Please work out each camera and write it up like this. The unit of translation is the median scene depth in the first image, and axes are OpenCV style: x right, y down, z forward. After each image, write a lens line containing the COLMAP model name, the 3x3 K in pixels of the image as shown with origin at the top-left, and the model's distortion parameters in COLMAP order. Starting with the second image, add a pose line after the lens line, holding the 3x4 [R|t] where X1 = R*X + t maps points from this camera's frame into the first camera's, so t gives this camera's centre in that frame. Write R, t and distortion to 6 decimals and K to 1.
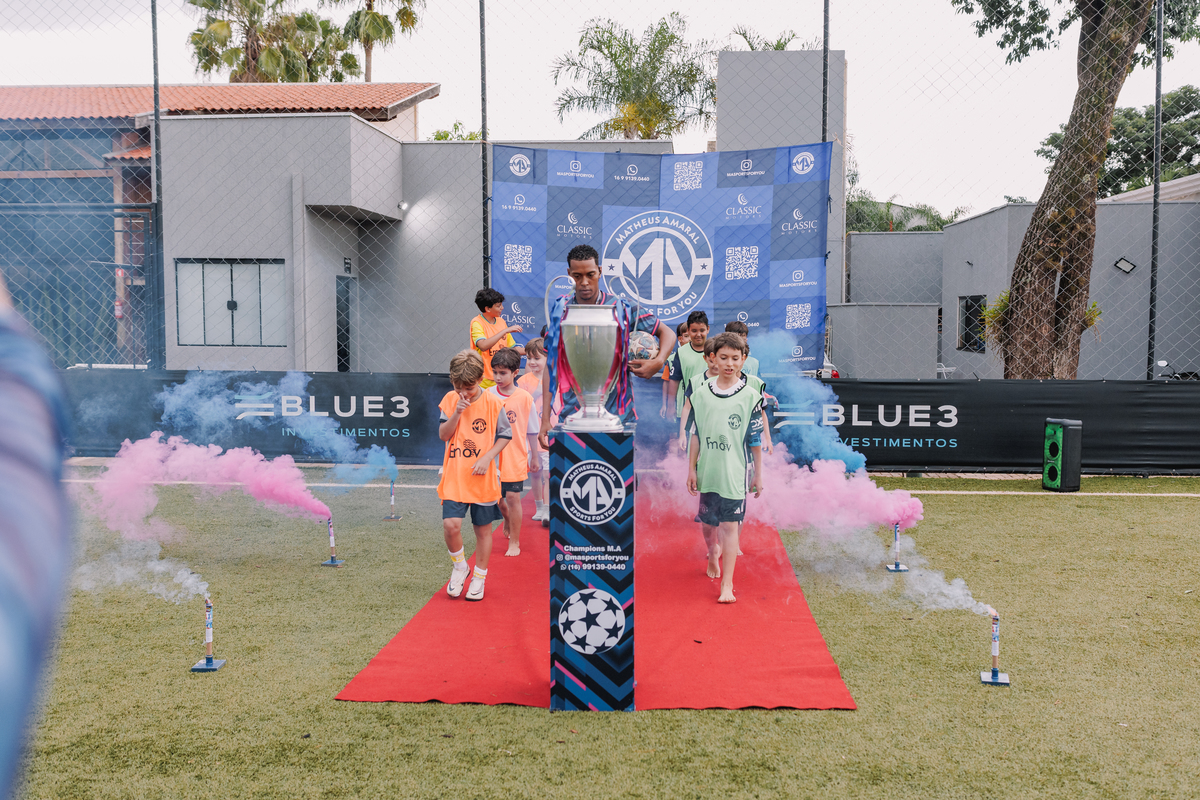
lens RADIAL K [[1212.3, 0, 638.3], [0, 1212.3, 400.8], [0, 0, 1]] dist [-0.008433, -0.012096]
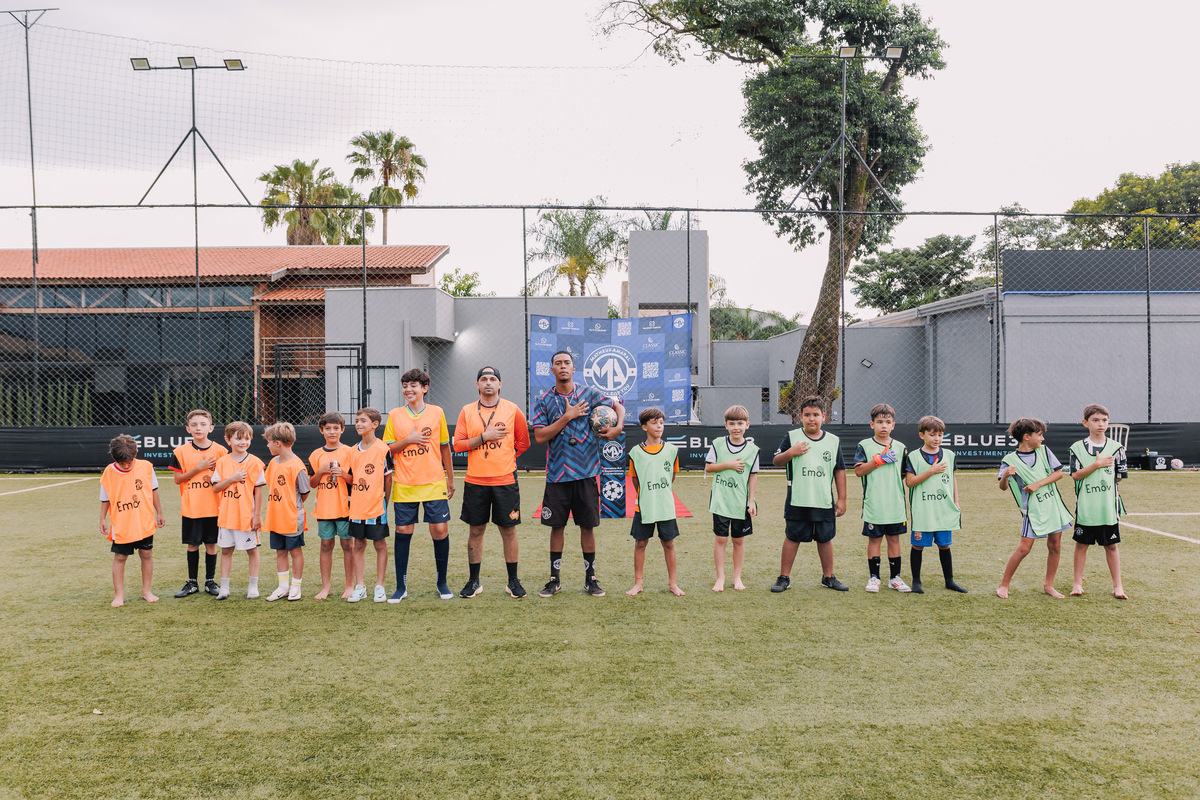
lens RADIAL K [[1000.6, 0, 600.0], [0, 1000.6, 400.0], [0, 0, 1]] dist [-0.018212, -0.008820]
pose [[0.998955, -0.010004, 0.044599, -0.080693], [0.012725, 0.998047, -0.061153, 0.042852], [-0.043901, 0.061656, 0.997131, -0.726131]]
